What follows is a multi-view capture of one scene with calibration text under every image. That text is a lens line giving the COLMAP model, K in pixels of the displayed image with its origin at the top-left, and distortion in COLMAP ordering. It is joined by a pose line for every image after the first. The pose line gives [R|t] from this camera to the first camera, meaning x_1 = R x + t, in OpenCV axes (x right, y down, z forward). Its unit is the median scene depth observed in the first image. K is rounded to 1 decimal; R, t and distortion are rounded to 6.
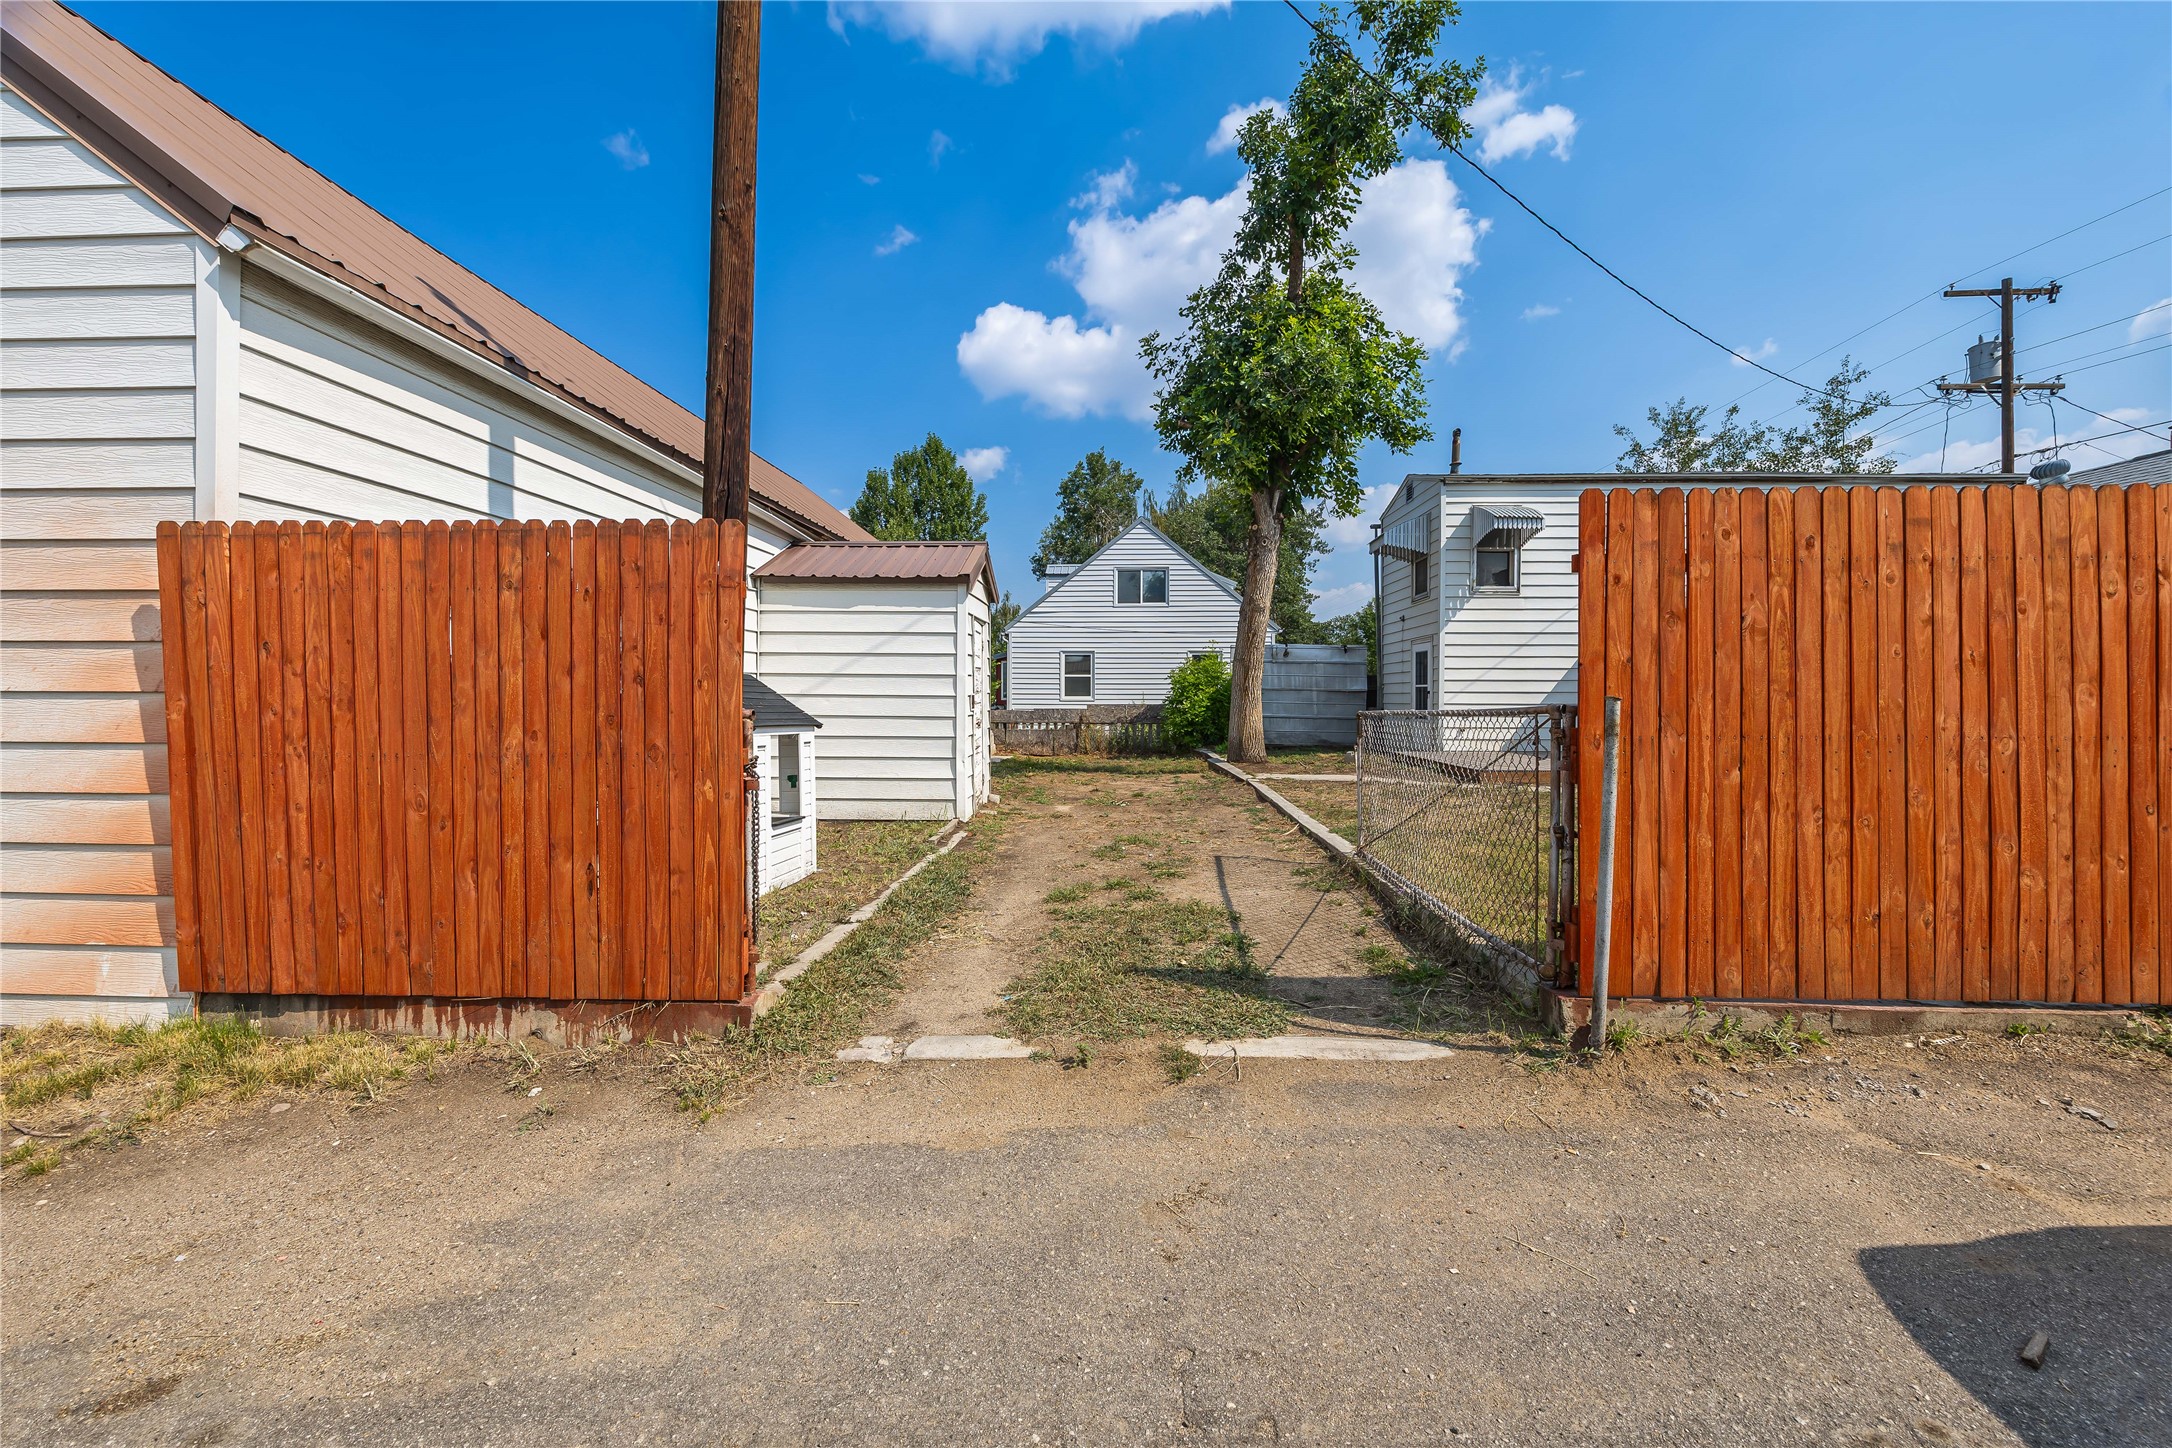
lens RADIAL K [[837.7, 0, 1092.4], [0, 837.7, 712.7], [0, 0, 1]] dist [-0.004674, -0.000747]
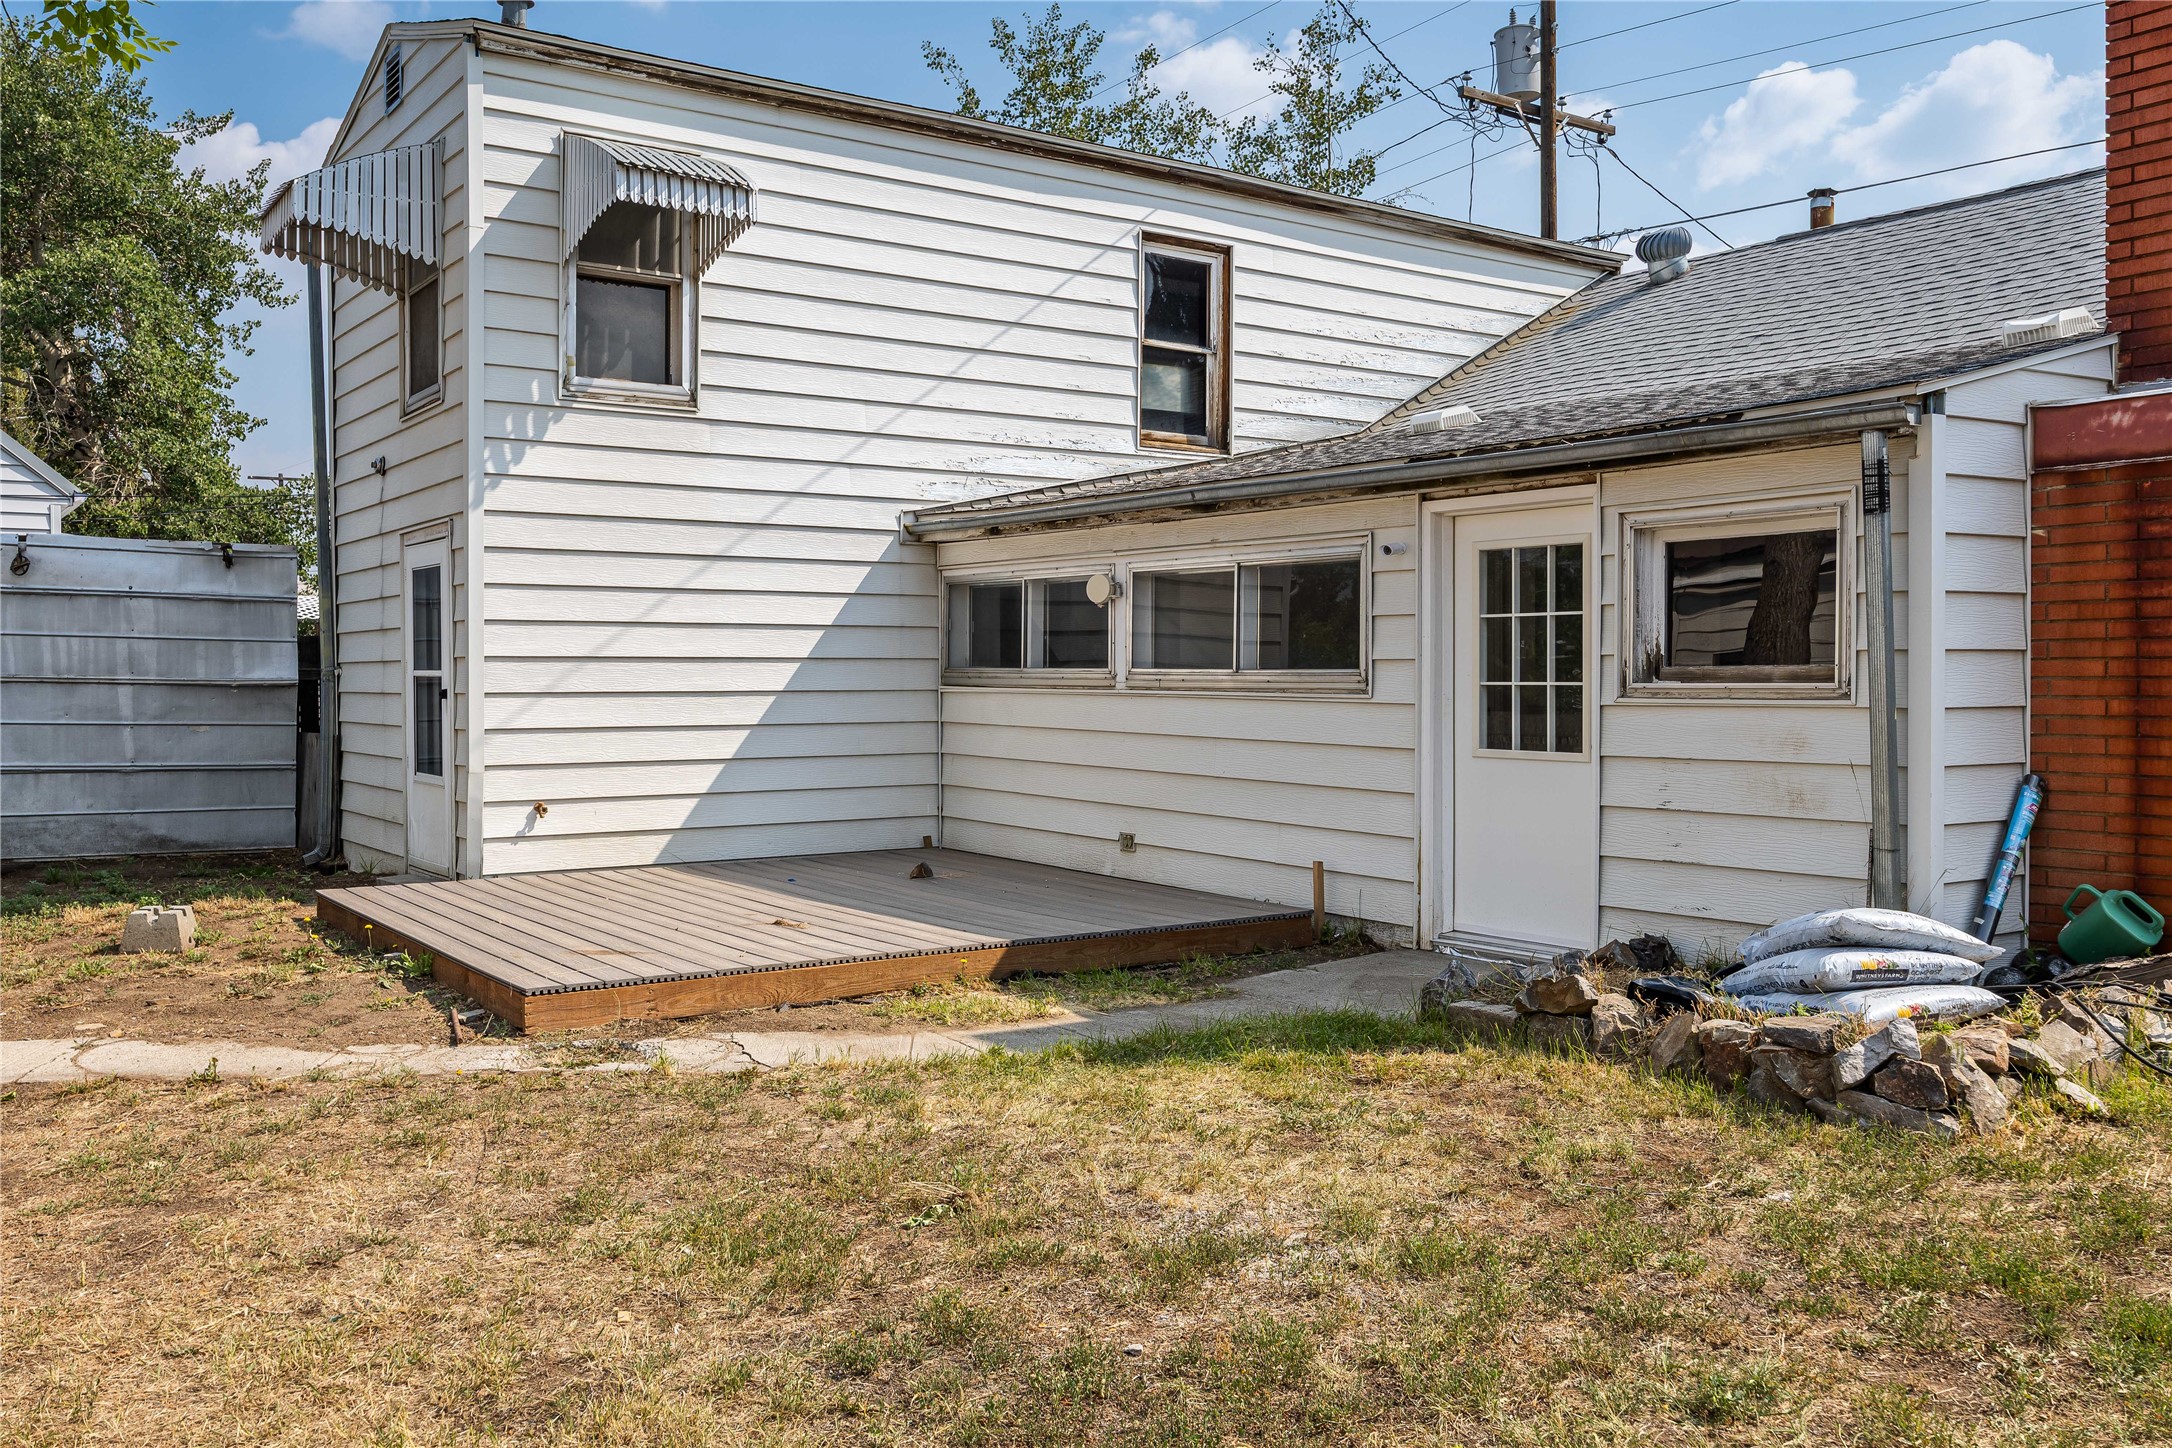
lens RADIAL K [[1823.4, 0, 1079.8], [0, 1823.4, 703.3], [0, 0, 1]] dist [0.000529, -0.015944]
pose [[0.801606, -0.012106, 0.597730, 0.149371], [0.013150, 0.999910, 0.002617, -0.016346], [-0.597708, 0.005762, 0.801693, 0.242666]]
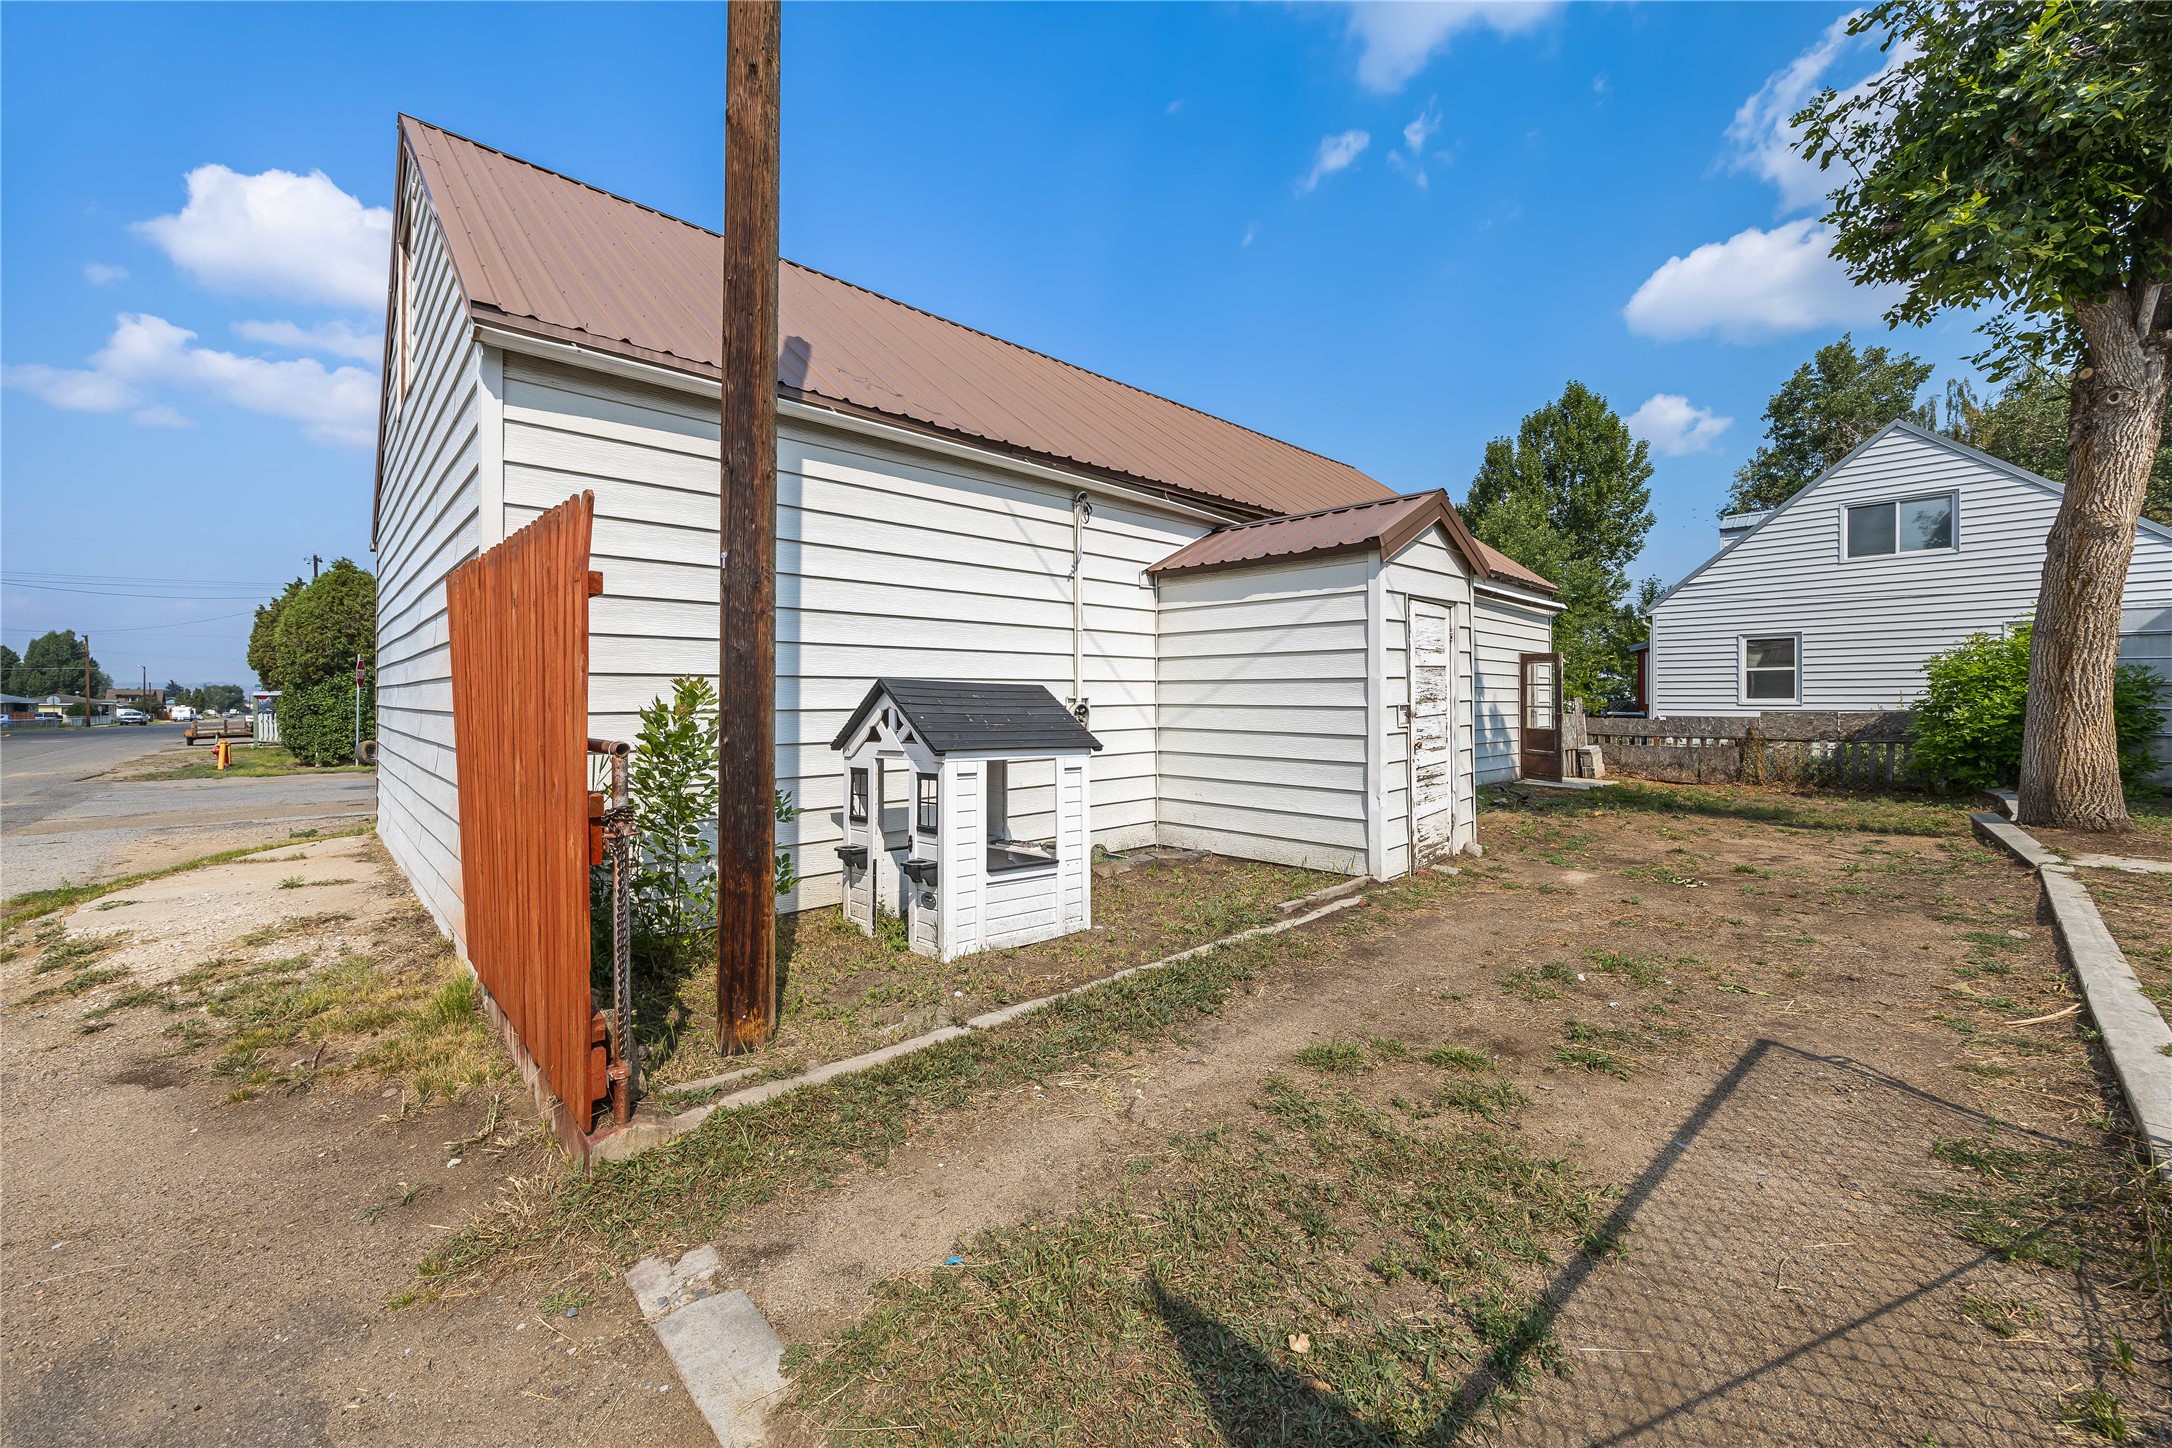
lens RADIAL K [[837.7, 0, 1070.1], [0, 837.7, 710.1], [0, 0, 1]] dist [-0.004674, -0.000747]
pose [[0.713676, 0.003145, -0.700469, 0.072322], [-0.006512, 0.999976, -0.002145, -0.006096], [0.700446, 0.006092, 0.713679, 0.135847]]
